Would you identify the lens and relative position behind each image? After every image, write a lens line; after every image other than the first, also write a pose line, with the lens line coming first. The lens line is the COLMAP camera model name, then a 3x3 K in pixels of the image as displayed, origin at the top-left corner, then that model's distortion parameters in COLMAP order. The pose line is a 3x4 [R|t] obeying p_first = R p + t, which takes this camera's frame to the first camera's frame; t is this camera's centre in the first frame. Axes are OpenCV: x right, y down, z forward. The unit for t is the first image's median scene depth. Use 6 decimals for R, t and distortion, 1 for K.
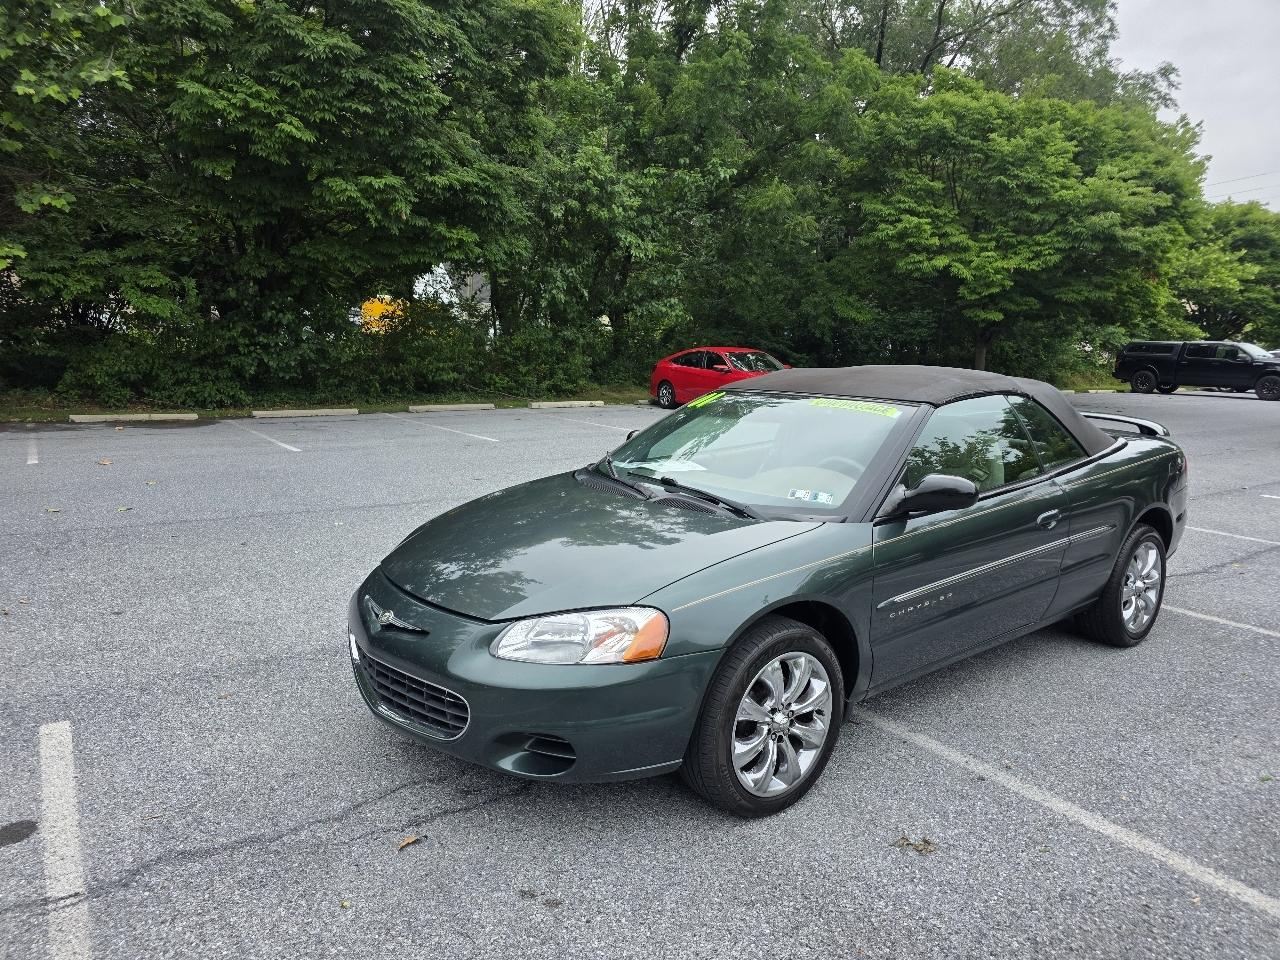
lens RADIAL K [[858.1, 0, 644.3], [0, 858.1, 472.4], [0, 0, 1]] dist [0.044004, -0.040324]
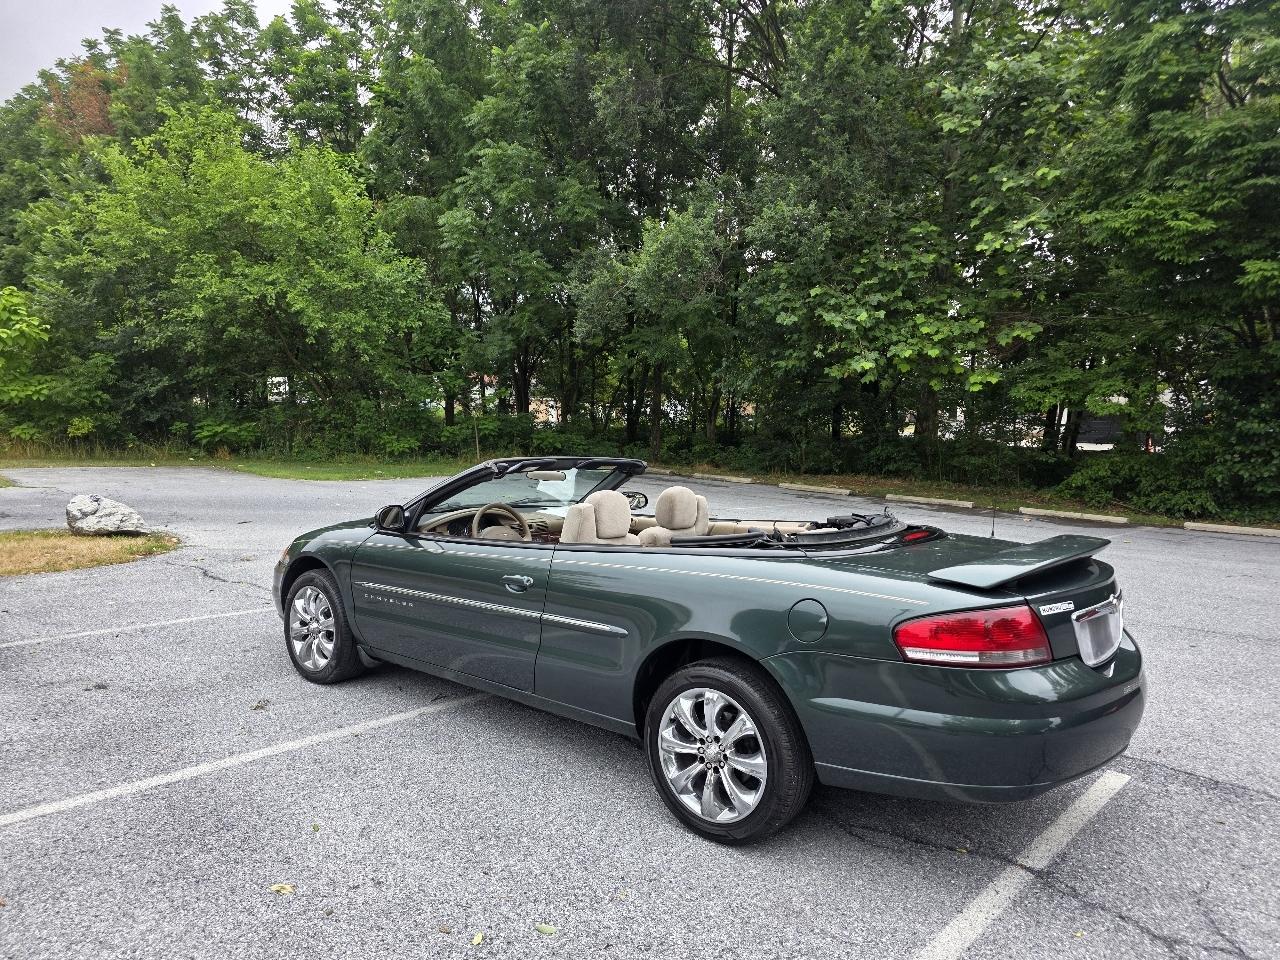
lens RADIAL K [[858.1, 0, 653.3], [0, 858.1, 484.9], [0, 0, 1]] dist [0.044004, -0.040324]
pose [[0.201293, 0.050284, -0.978240, 0.421153], [-0.168822, 0.985518, 0.015920, -0.032638], [0.964873, 0.161944, 0.206867, 0.279657]]
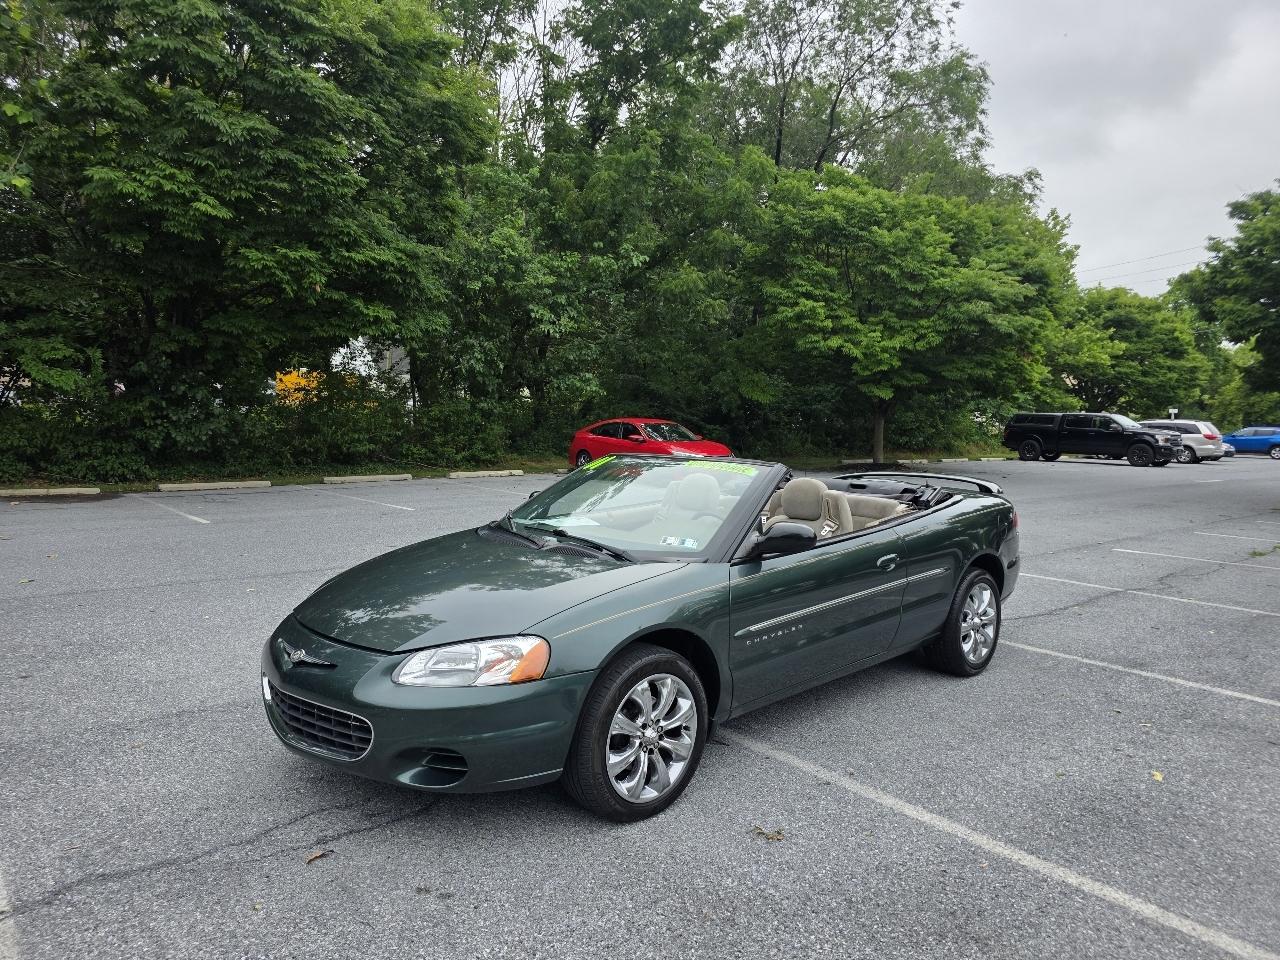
lens RADIAL K [[858.1, 0, 656.8], [0, 858.1, 480.8], [0, 0, 1]] dist [0.044004, -0.040324]
pose [[0.994823, -0.009541, 0.101173, 0.010383], [0.016939, 0.997223, -0.072521, 0.006149], [-0.100200, 0.073860, 0.992222, -0.034827]]
